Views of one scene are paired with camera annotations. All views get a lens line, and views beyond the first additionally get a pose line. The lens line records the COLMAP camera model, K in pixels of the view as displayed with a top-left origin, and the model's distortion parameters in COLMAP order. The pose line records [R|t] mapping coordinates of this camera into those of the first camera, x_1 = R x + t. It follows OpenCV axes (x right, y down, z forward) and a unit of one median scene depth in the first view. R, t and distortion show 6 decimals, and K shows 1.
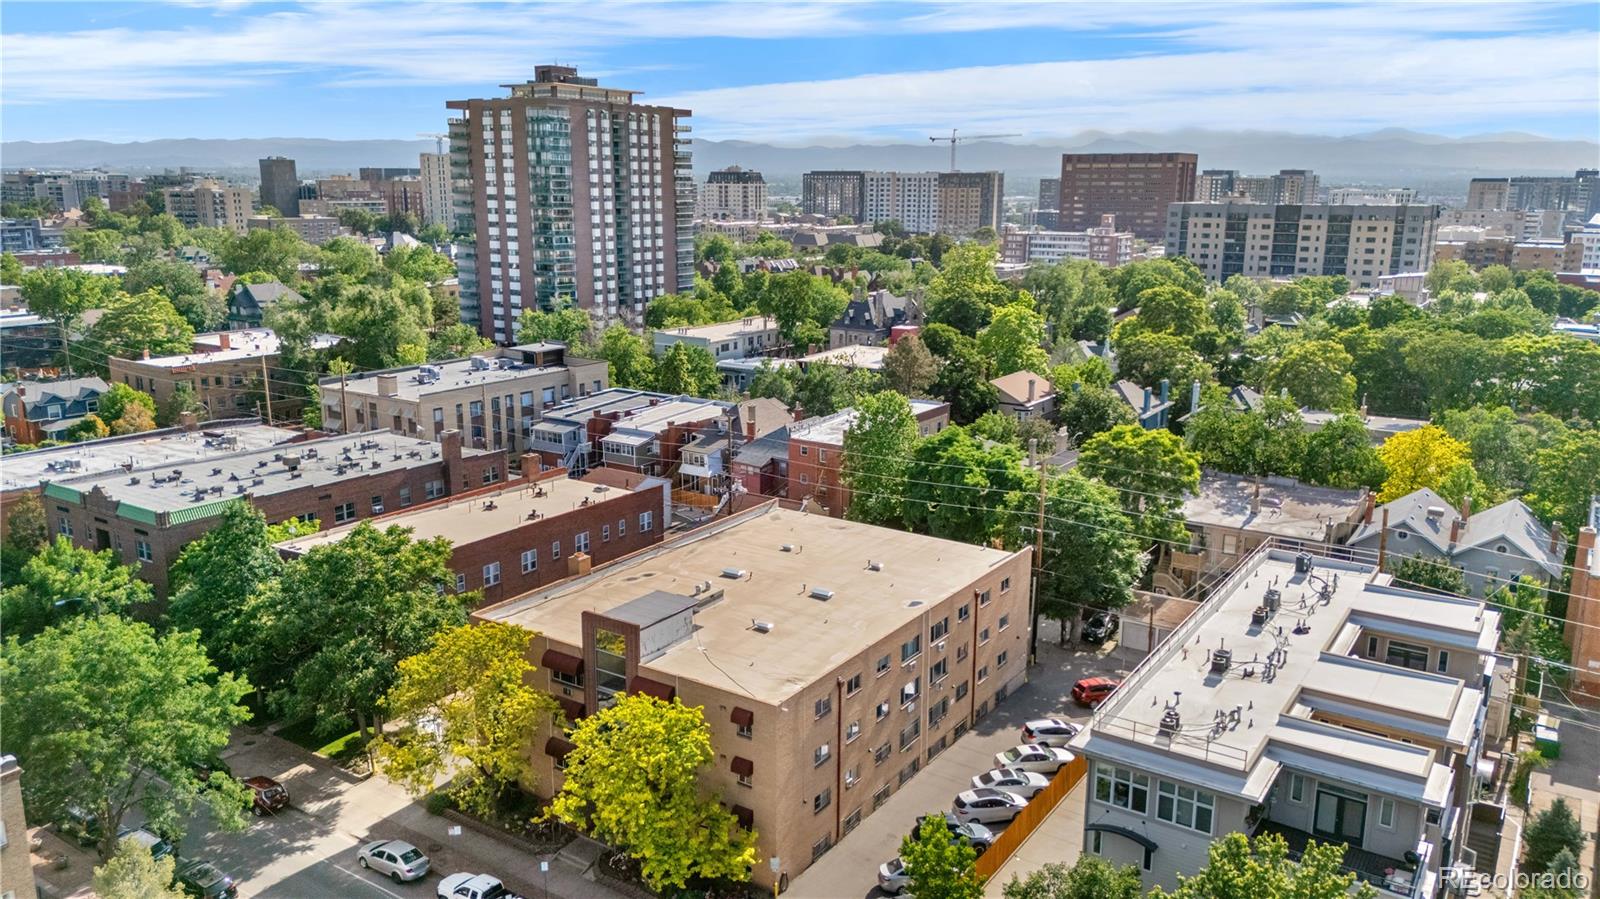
lens RADIAL K [[1185.7, 0, 800.1], [0, 1185.7, 461.3], [0, 0, 1]] dist [0.055714, -0.045711]
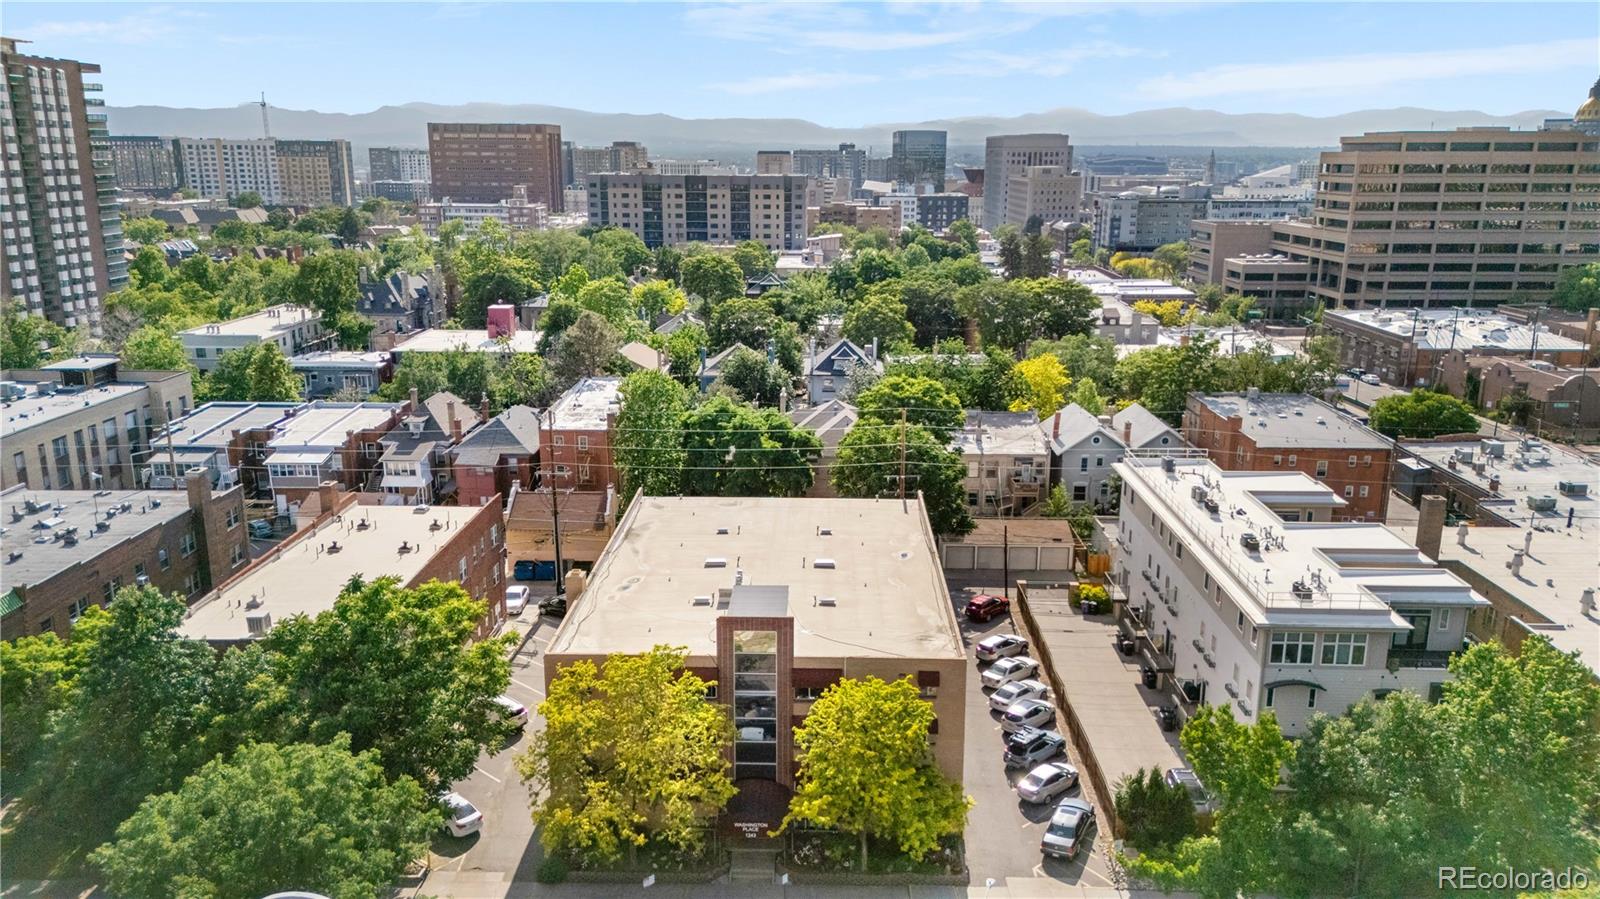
lens RADIAL K [[1185.7, 0, 808.8], [0, 1185.7, 449.9], [0, 0, 1]] dist [0.055714, -0.045711]
pose [[0.839083, -0.133114, 0.527466, -0.155044], [0.124937, 0.990837, 0.051306, -0.011982], [-0.529462, 0.022850, 0.848026, 0.038598]]
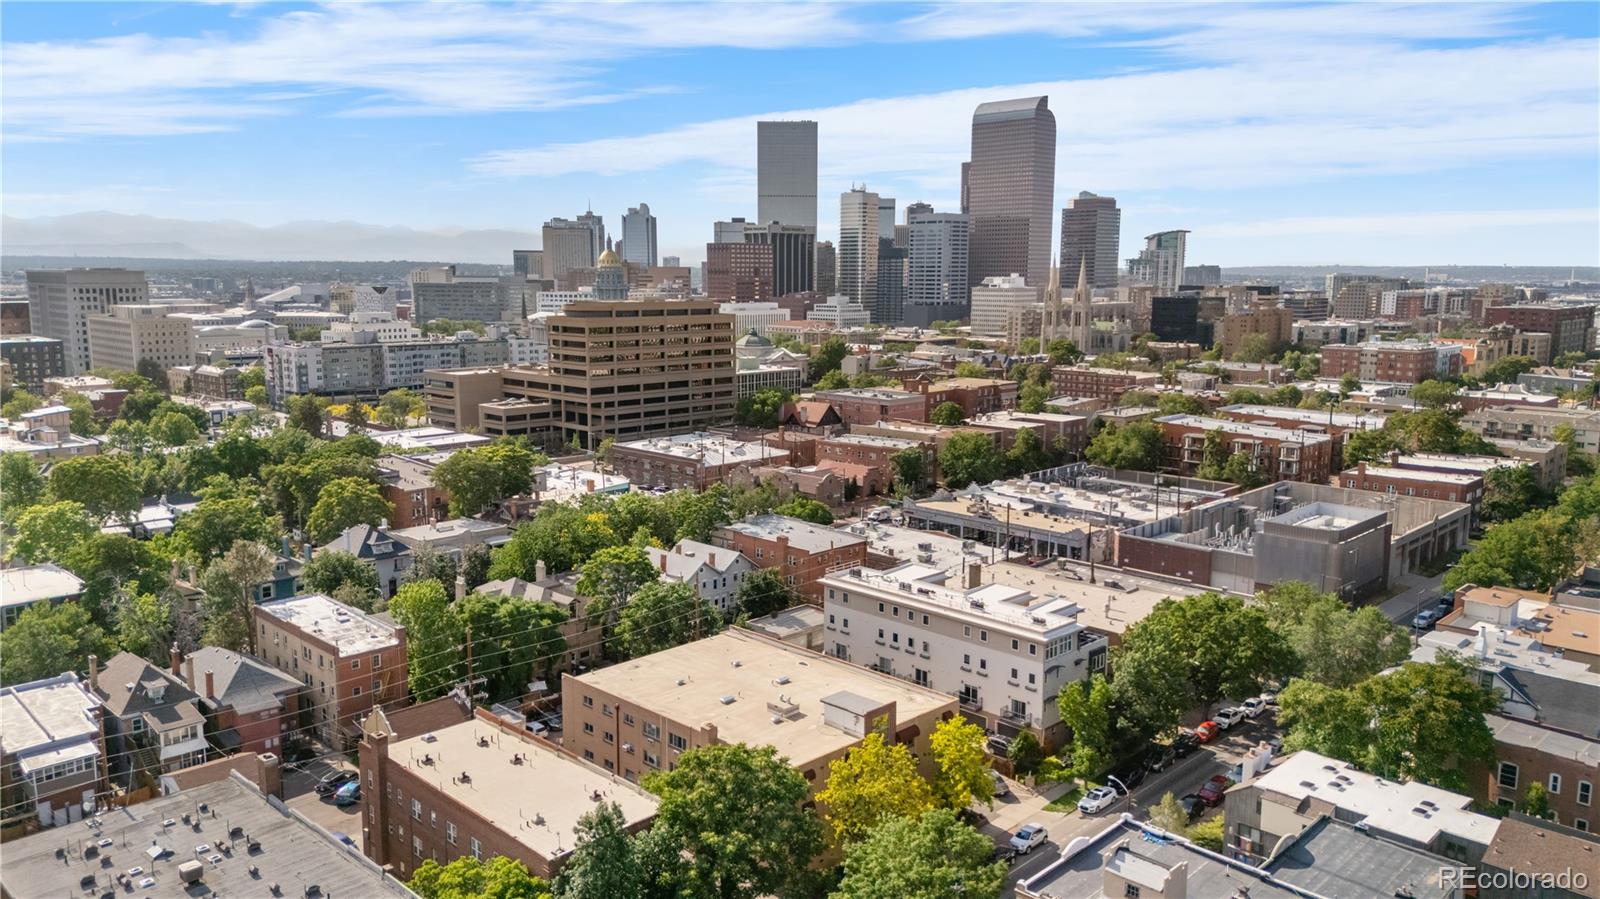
lens RADIAL K [[1185.7, 0, 800.6], [0, 1185.7, 448.5], [0, 0, 1]] dist [0.055714, -0.045711]
pose [[0.169022, -0.153926, 0.973518, -0.423729], [0.220234, 0.968654, 0.114919, -0.104321], [-0.960692, 0.194978, 0.197624, 0.181089]]
